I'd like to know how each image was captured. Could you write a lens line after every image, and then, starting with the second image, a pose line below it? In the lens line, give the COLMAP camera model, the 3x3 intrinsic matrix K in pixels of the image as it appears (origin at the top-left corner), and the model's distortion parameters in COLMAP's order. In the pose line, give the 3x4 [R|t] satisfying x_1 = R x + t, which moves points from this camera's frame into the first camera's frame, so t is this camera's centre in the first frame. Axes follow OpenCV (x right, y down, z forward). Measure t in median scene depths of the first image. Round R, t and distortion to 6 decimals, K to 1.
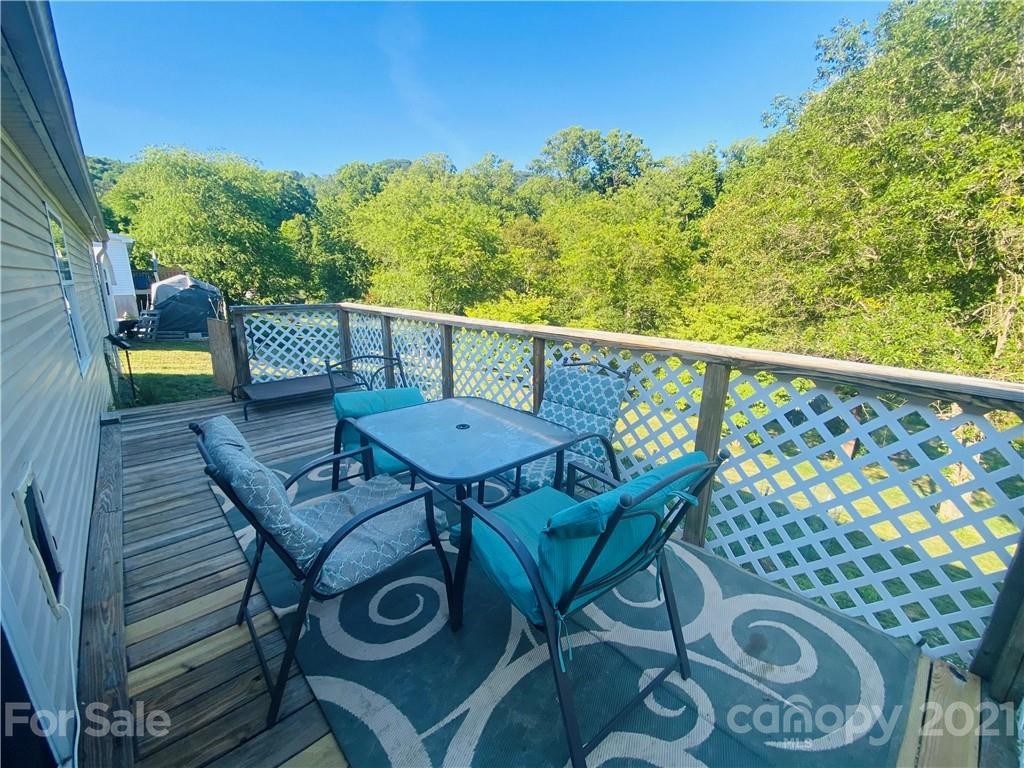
lens RADIAL K [[425.4, 0, 514.8], [0, 425.4, 385.4], [0, 0, 1]] dist [-0.020568, -0.001251]
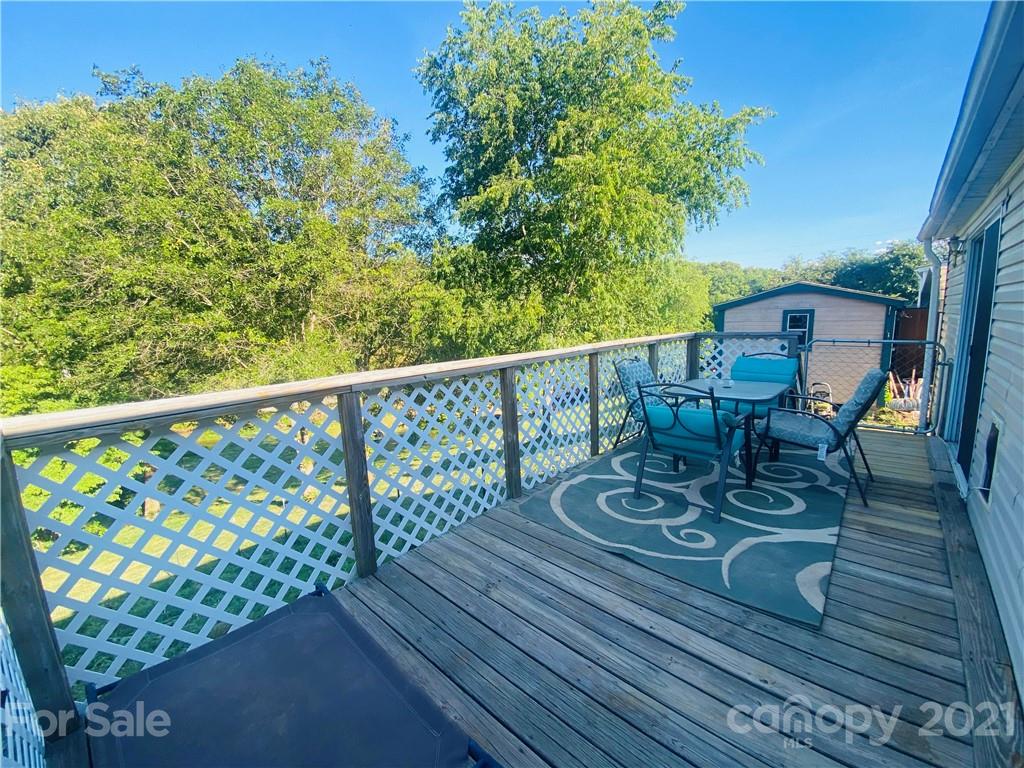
lens RADIAL K [[425.4, 0, 512.8], [0, 425.4, 389.4], [0, 0, 1]] dist [-0.020568, -0.001251]
pose [[-0.065743, -0.150948, 0.986353, -0.132683], [0.259863, 0.951792, 0.162980, -0.031386], [-0.963405, 0.267031, -0.023347, 0.138905]]
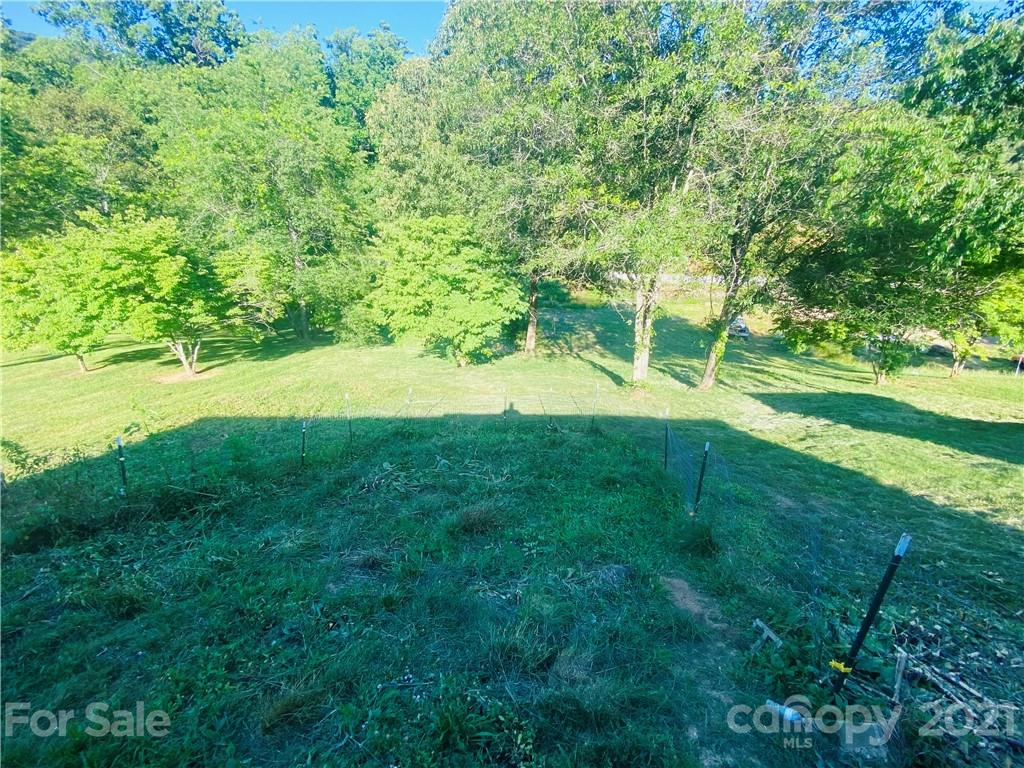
lens RADIAL K [[425.4, 0, 513.8], [0, 425.4, 383.5], [0, 0, 1]] dist [-0.020568, -0.001251]
pose [[0.704175, -0.290318, 0.647960, -0.030407], [0.170939, 0.955063, 0.242147, -0.030141], [-0.689142, -0.059752, 0.722158, 0.153224]]
